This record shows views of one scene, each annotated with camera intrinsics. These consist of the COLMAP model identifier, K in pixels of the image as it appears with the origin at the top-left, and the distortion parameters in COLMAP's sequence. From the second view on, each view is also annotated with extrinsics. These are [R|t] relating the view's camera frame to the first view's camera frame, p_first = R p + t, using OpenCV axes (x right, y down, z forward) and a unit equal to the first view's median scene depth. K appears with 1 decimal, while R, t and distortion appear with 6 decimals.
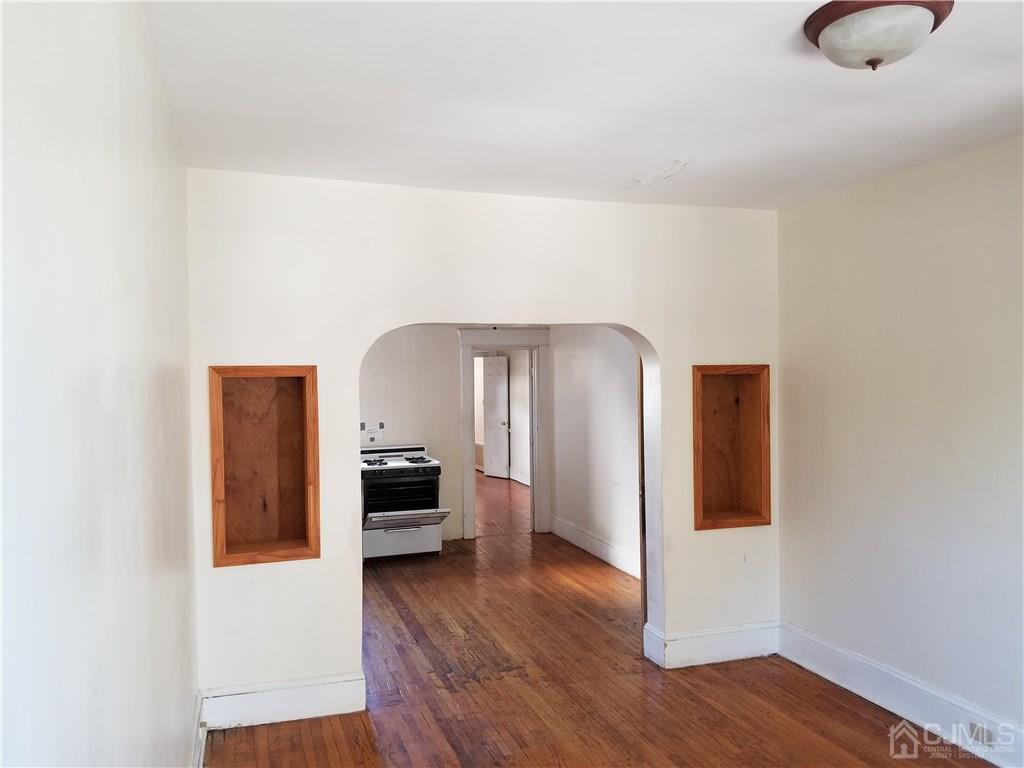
lens RADIAL K [[786.2, 0, 504.0], [0, 786.2, 387.2], [0, 0, 1]] dist [0.086787, -0.143727]
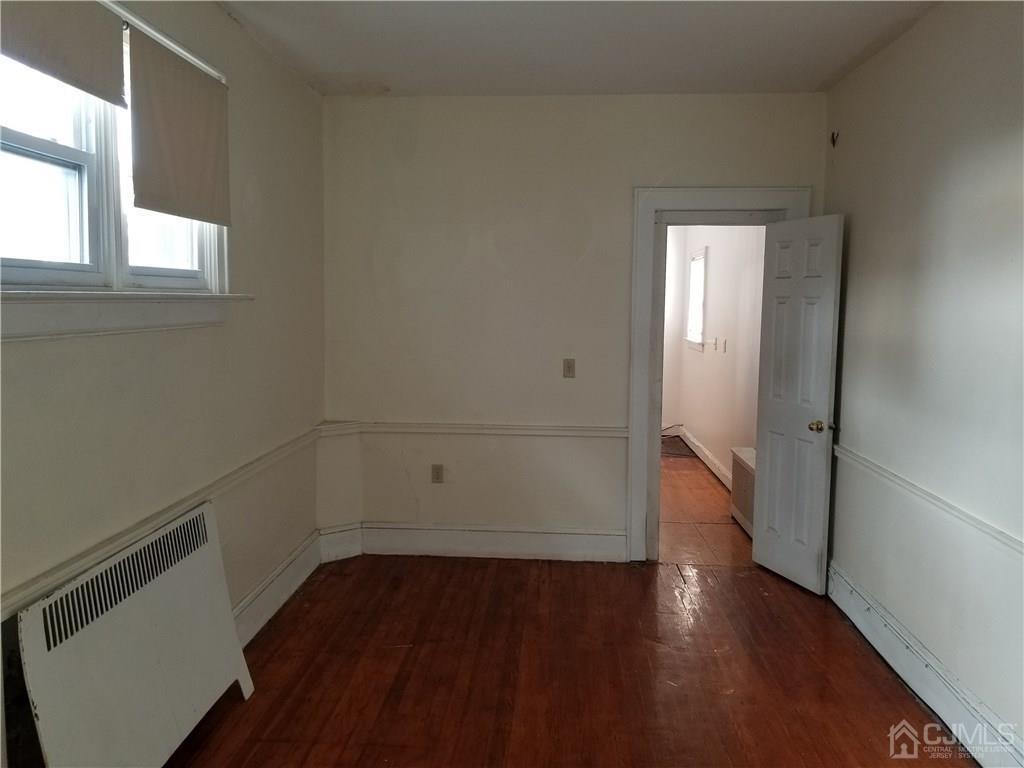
lens RADIAL K [[786.2, 0, 504.0], [0, 786.2, 387.2], [0, 0, 1]] dist [0.086787, -0.143727]
pose [[0.928483, 0.060631, -0.366393, -0.003757], [-0.027544, 0.995108, 0.094870, 0.011516], [0.370353, -0.077993, 0.925611, 2.133360]]
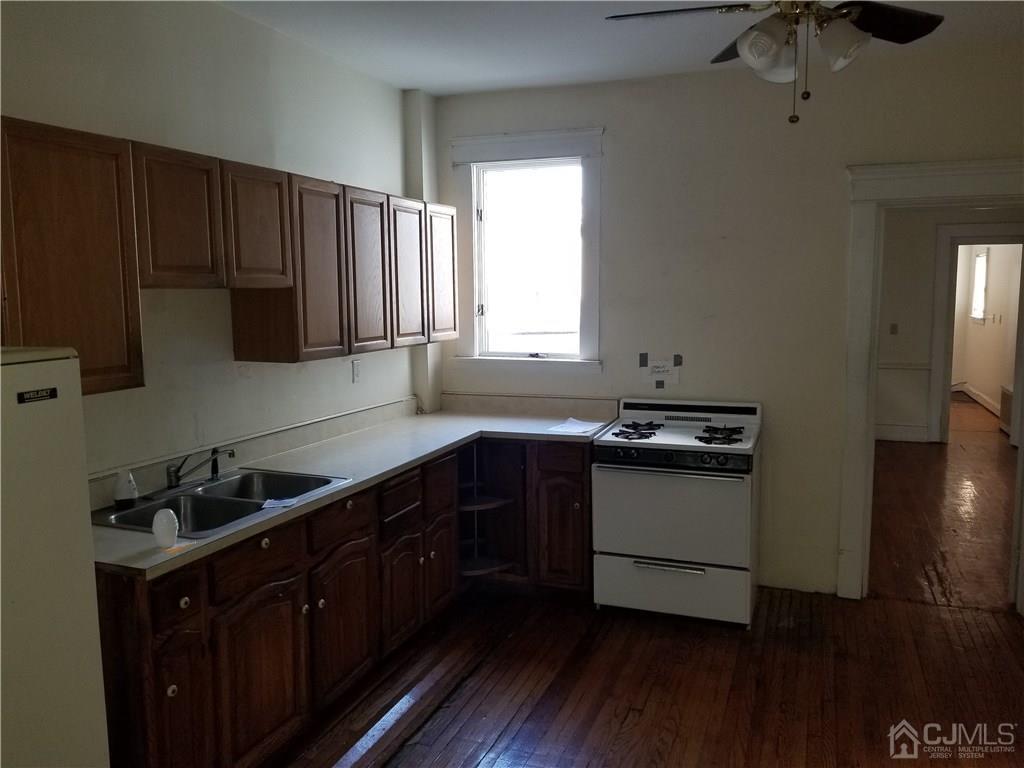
lens RADIAL K [[786.2, 0, 504.0], [0, 786.2, 387.2], [0, 0, 1]] dist [0.086787, -0.143727]
pose [[0.774833, 0.083644, -0.626608, 0.183140], [-0.011929, 0.992966, 0.117797, 0.008804], [0.632054, -0.083798, 0.770380, 0.986786]]
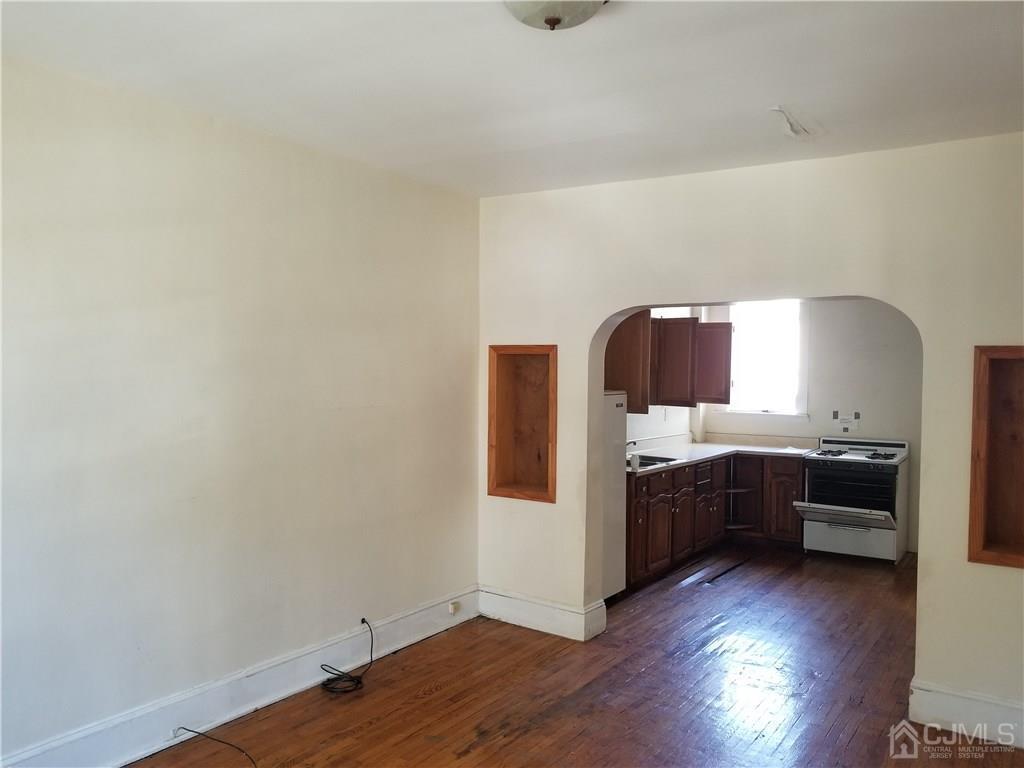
lens RADIAL K [[786.2, 0, 504.0], [0, 786.2, 387.2], [0, 0, 1]] dist [0.086787, -0.143727]
pose [[0.610294, 0.042406, -0.791039, 0.644541], [-0.033885, 0.999050, 0.027414, 0.007146], [0.791450, 0.010074, 0.611151, 0.194251]]
